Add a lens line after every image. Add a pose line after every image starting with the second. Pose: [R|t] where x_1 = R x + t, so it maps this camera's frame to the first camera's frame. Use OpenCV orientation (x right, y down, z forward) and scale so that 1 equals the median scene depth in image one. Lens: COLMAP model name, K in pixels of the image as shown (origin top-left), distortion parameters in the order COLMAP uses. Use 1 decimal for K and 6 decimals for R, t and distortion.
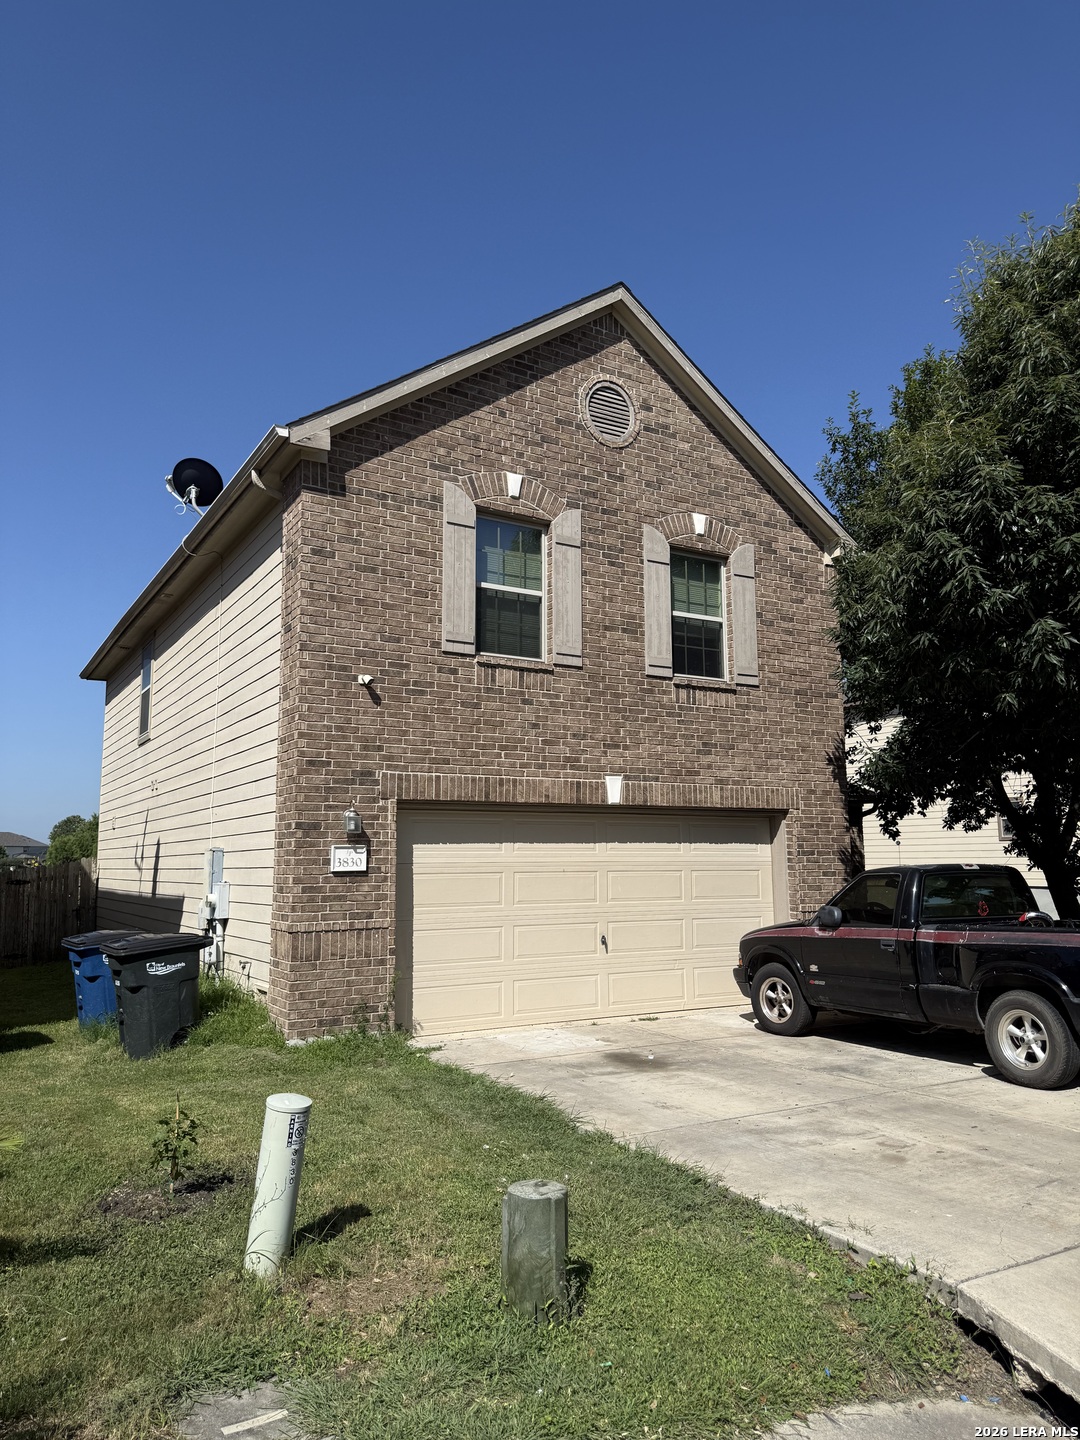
lens RADIAL K [[1043.6, 0, 553.7], [0, 1043.6, 723.4], [0, 0, 1]] dist [0.165350, -0.268251]
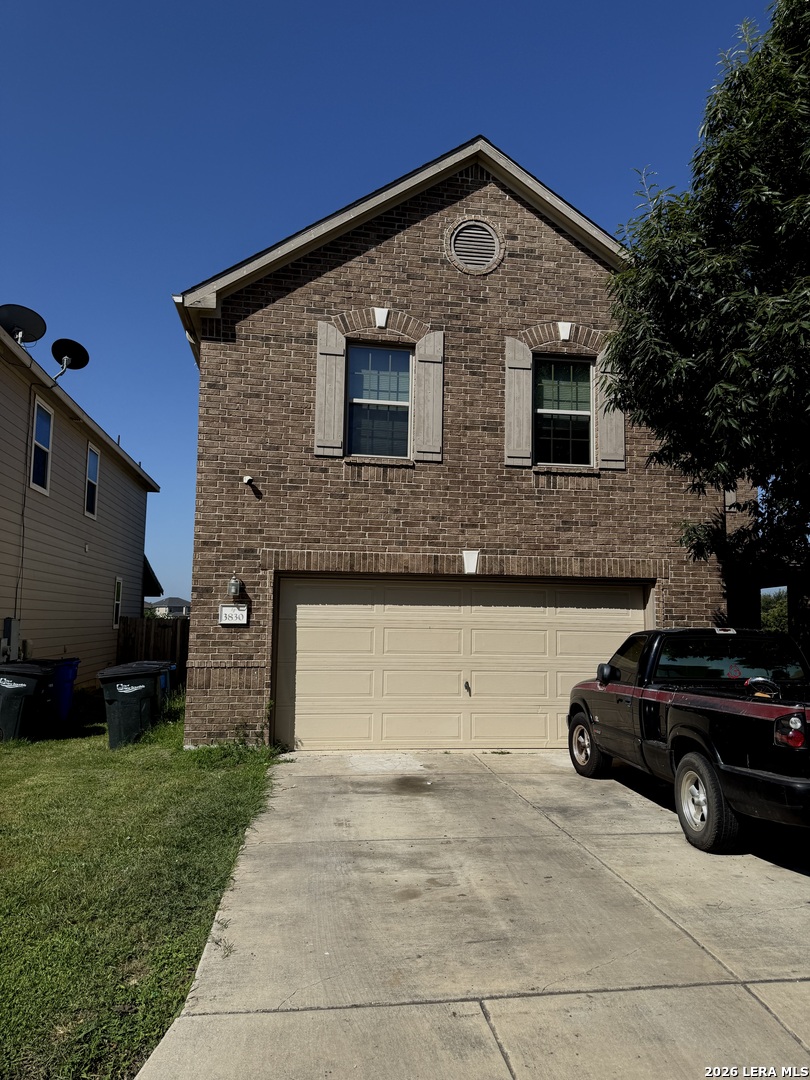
lens RADIAL K [[775.1, 0, 405.0], [0, 775.1, 540.0], [0, 0, 1]] dist [0.198480, -0.478235]
pose [[0.924096, -0.020074, -0.381632, 0.342241], [0.030257, 0.999328, 0.020700, 0.017921], [0.380960, -0.030676, 0.924083, 0.148301]]
